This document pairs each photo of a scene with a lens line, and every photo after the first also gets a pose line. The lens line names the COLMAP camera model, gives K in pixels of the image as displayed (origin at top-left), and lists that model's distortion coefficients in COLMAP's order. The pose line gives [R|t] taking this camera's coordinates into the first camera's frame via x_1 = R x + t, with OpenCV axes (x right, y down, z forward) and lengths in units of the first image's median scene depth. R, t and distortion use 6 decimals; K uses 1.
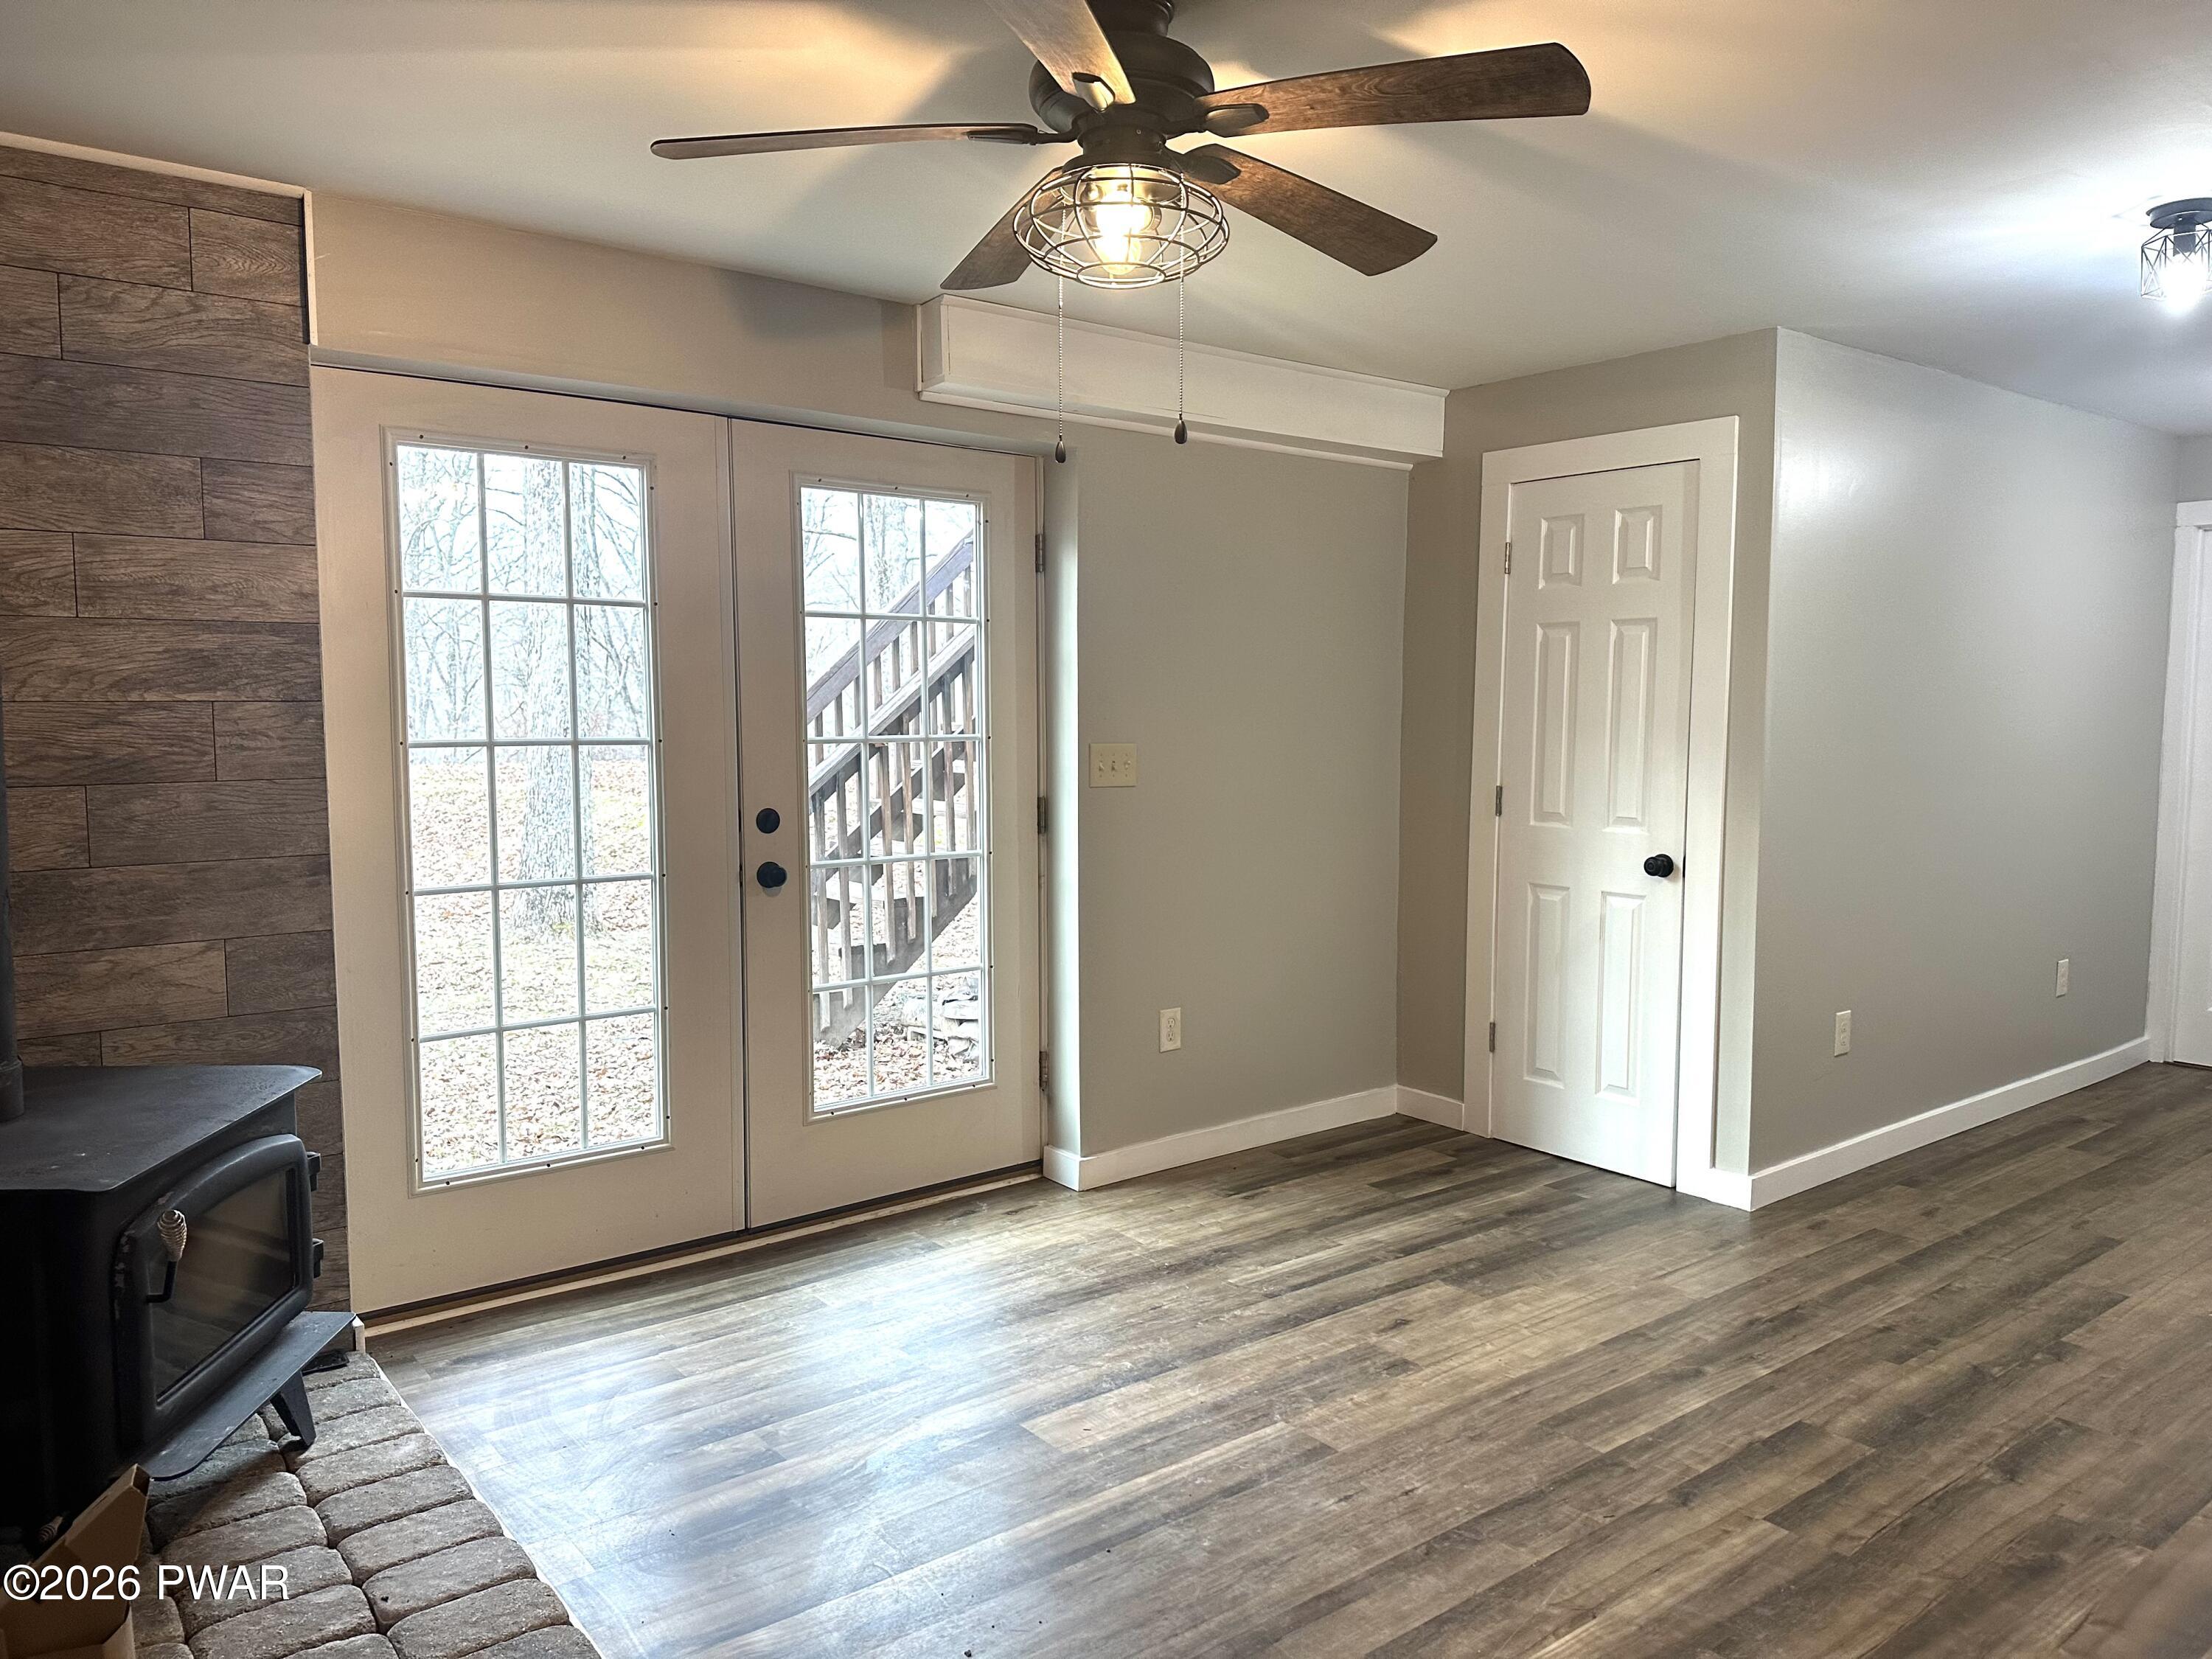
lens RADIAL K [[1535.8, 0, 1108.3], [0, 1535.8, 818.3], [0, 0, 1]] dist [0.052284, -0.044027]
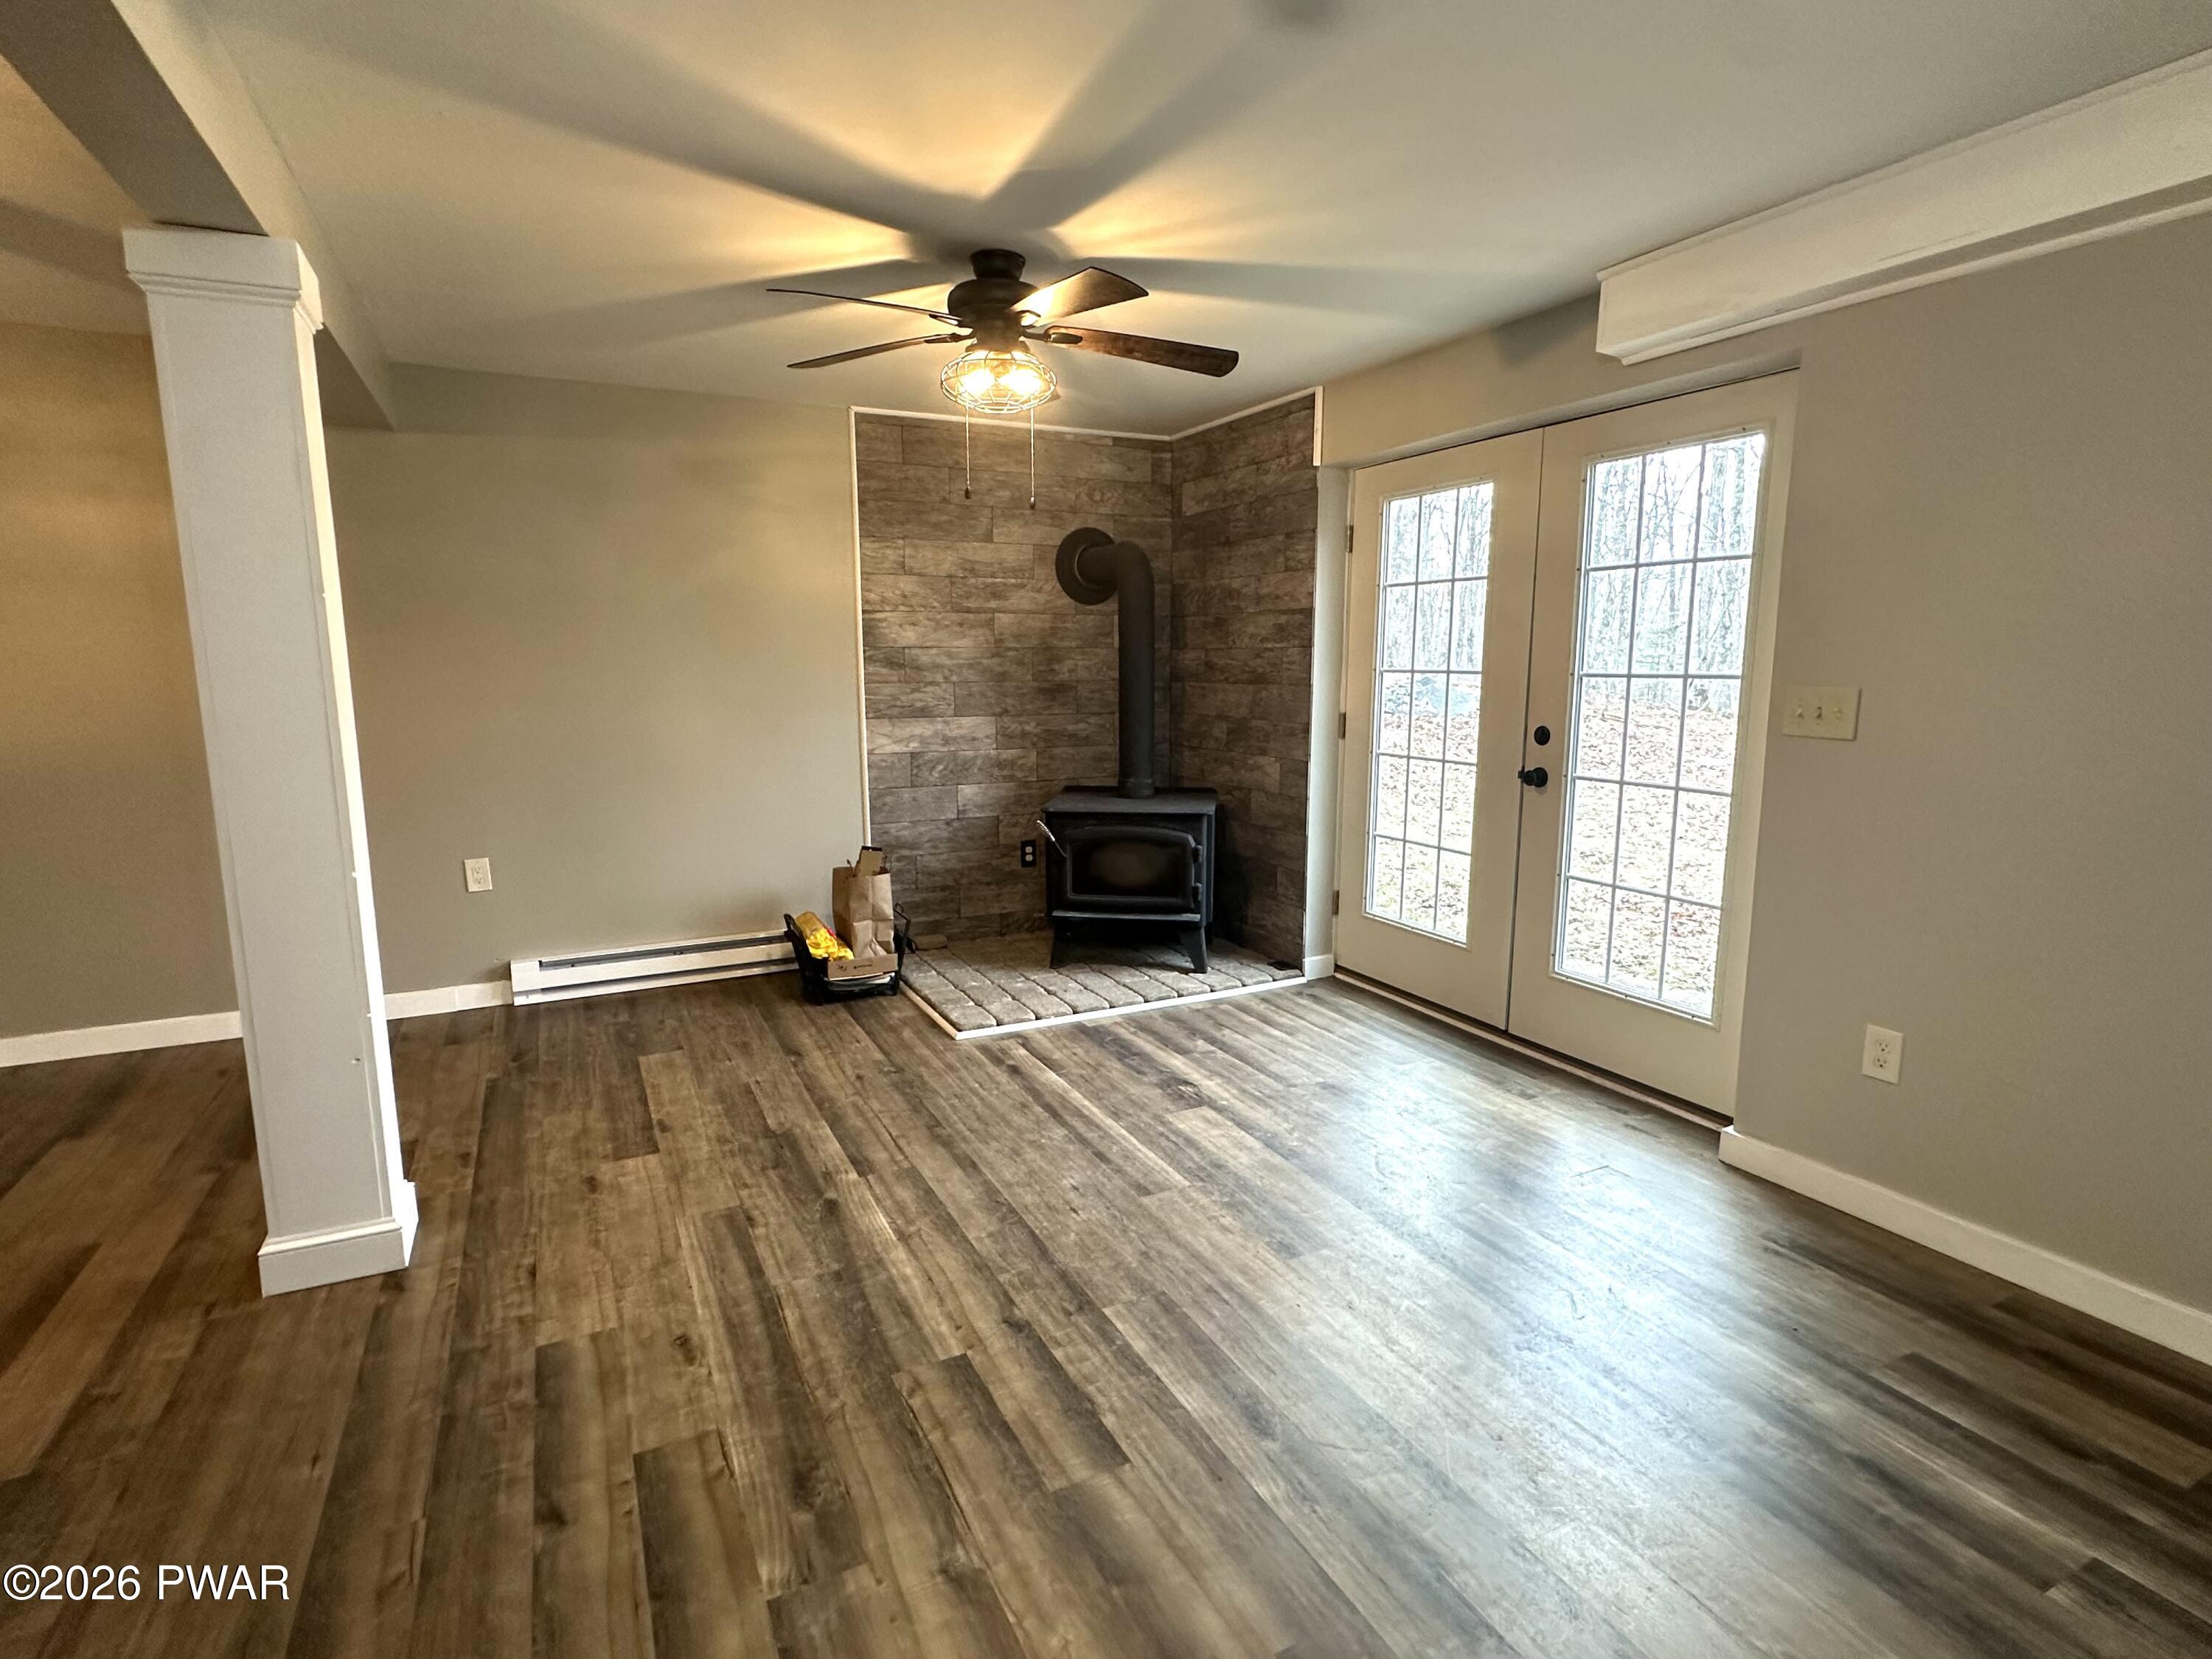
lens RADIAL K [[1080.2, 0, 1106.0], [0, 1080.2, 829.5], [0, 0, 1]] dist [0.002863, -0.000823]
pose [[-0.181237, 0.150232, -0.971897, 0.974122], [-0.080167, 0.982717, 0.166853, -0.057370], [0.980167, 0.108154, -0.166061, 1.043221]]
